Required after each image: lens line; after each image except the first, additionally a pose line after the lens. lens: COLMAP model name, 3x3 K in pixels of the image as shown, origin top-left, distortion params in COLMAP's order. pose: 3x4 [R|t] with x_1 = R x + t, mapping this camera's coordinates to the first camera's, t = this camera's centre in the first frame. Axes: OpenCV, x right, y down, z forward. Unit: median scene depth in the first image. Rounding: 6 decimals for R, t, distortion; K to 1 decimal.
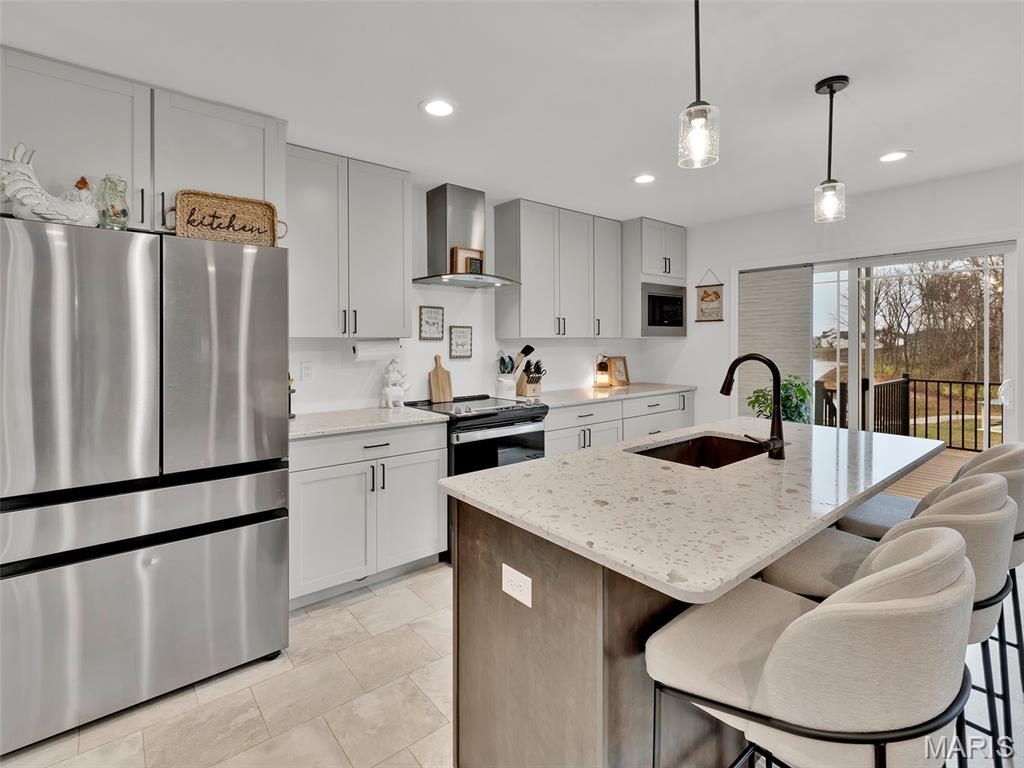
lens RADIAL K [[489.0, 0, 510.0], [0, 489.0, 335.4], [0, 0, 1]] dist [0.023789, -0.000331]
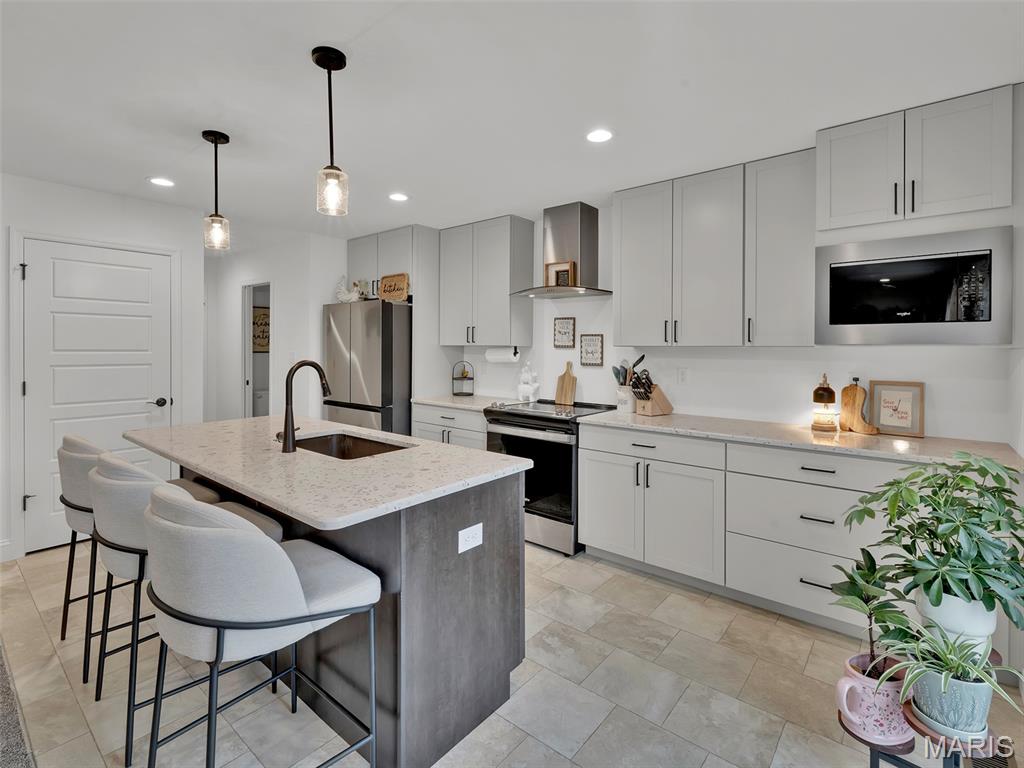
lens RADIAL K [[481.8, 0, 512.0], [0, 481.8, 384.0], [0, 0, 1]] dist [-0.042688, 0.000023]
pose [[0.197180, 0.077006, -0.977338, 0.868730], [0.004330, 0.996832, 0.079416, 0.004091], [0.980358, -0.019891, 0.196222, 0.648282]]
